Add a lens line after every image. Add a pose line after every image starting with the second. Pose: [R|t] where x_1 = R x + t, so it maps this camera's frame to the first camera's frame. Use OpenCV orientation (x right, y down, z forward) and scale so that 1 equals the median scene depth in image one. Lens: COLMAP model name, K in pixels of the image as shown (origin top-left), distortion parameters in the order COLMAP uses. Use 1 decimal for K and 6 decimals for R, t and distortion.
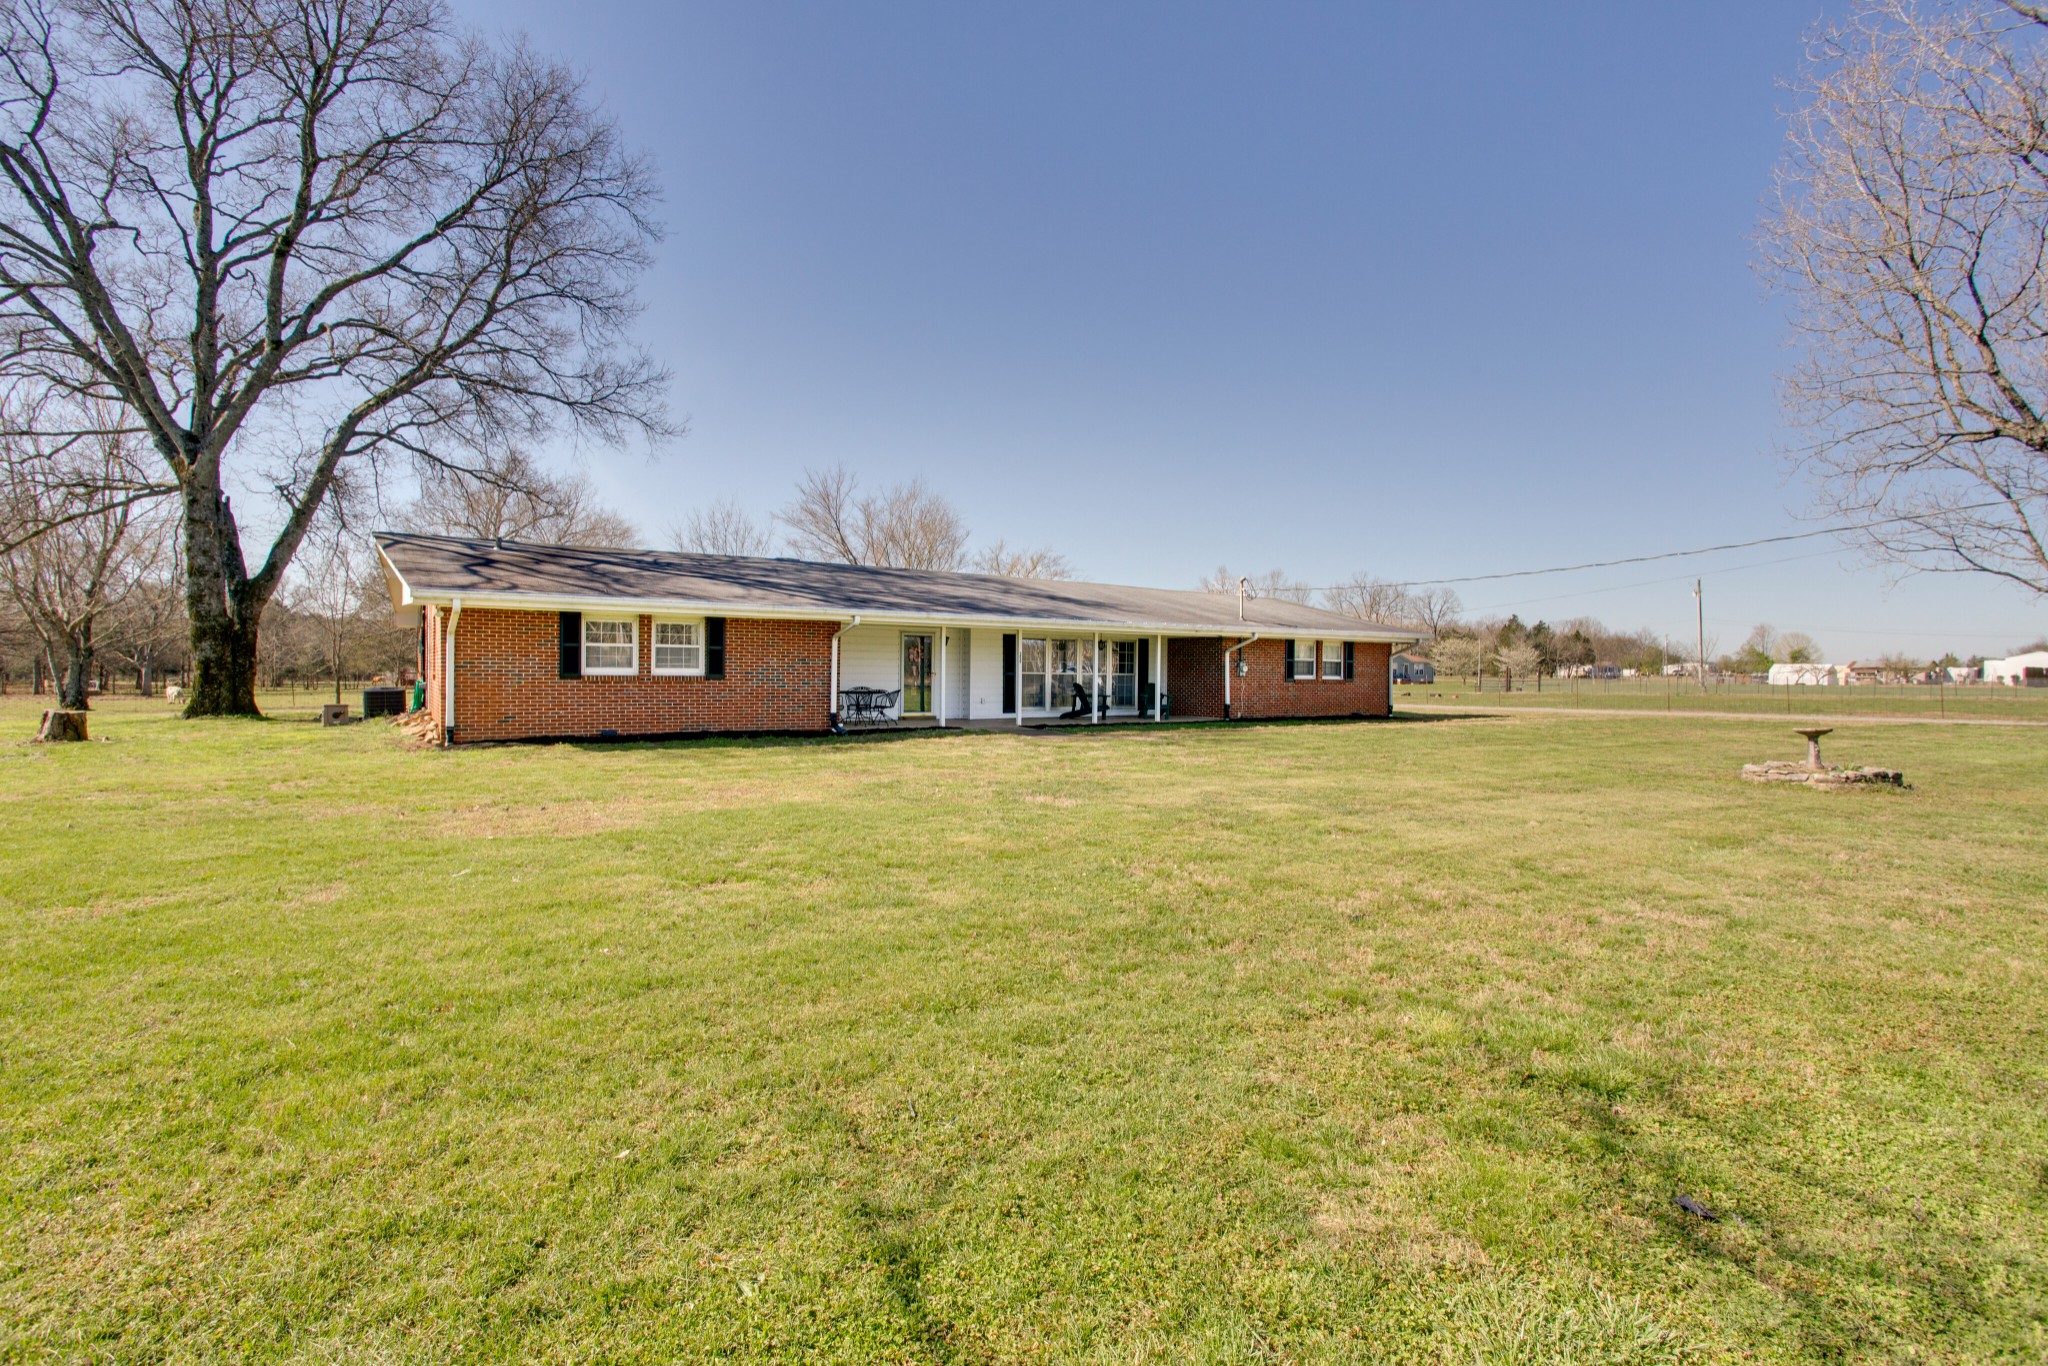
lens RADIAL K [[1071.9, 0, 1022.3], [0, 1071.9, 660.4], [0, 0, 1]] dist [-0.059886, 0.041618]
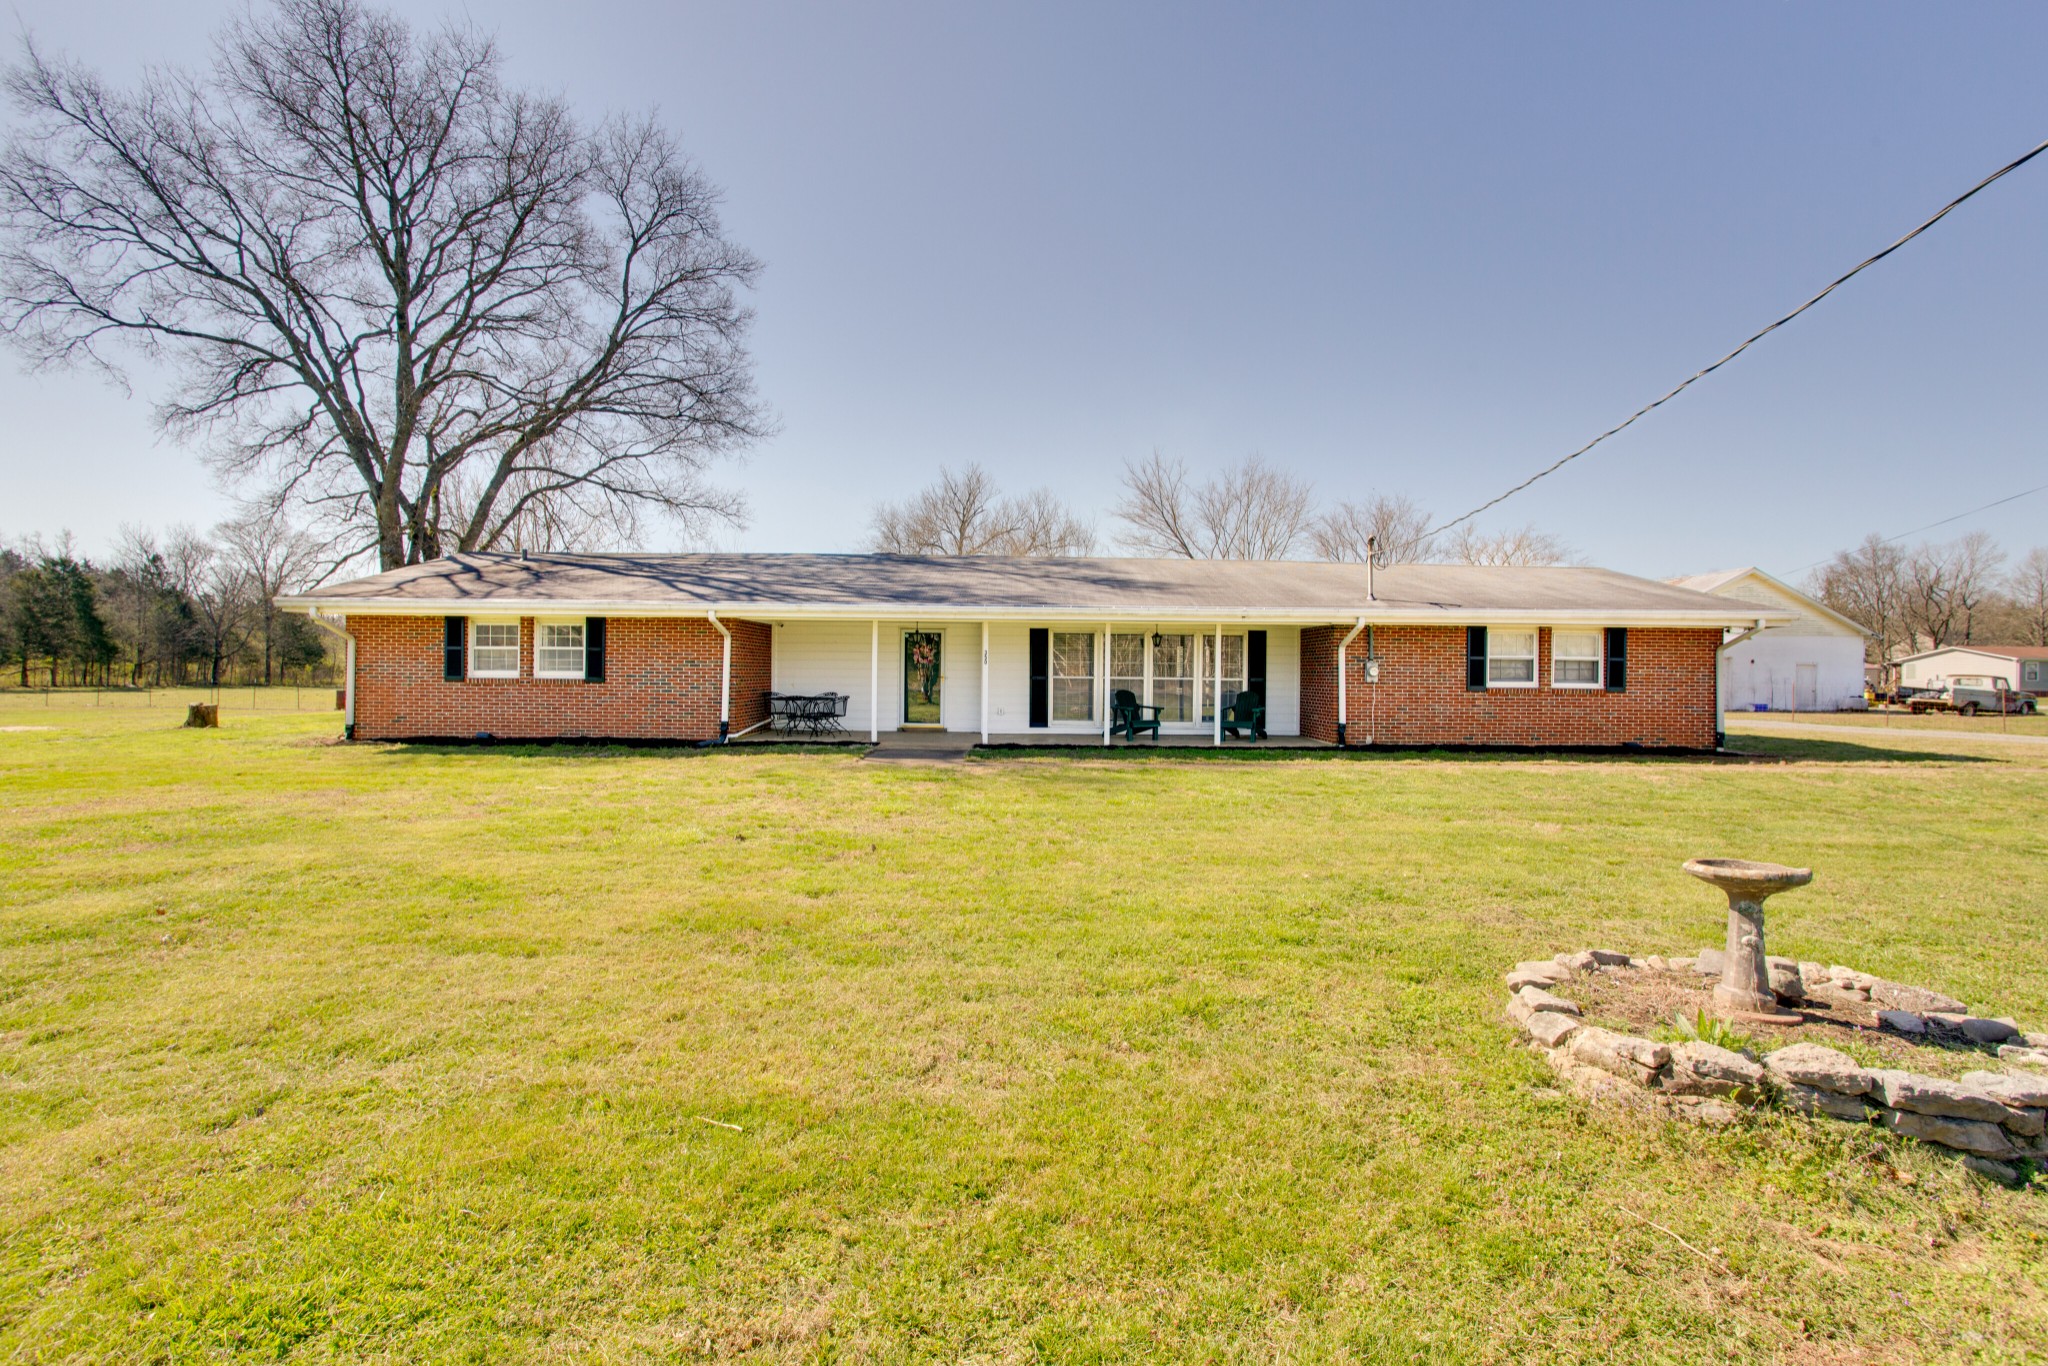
lens RADIAL K [[1071.9, 0, 1022.3], [0, 1071.9, 660.4], [0, 0, 1]] dist [-0.059886, 0.041618]
pose [[0.814426, -0.012095, -0.580141, 0.439211], [0.004212, 0.999880, -0.014934, 0.010550], [0.580252, 0.009719, 0.814379, 0.345197]]
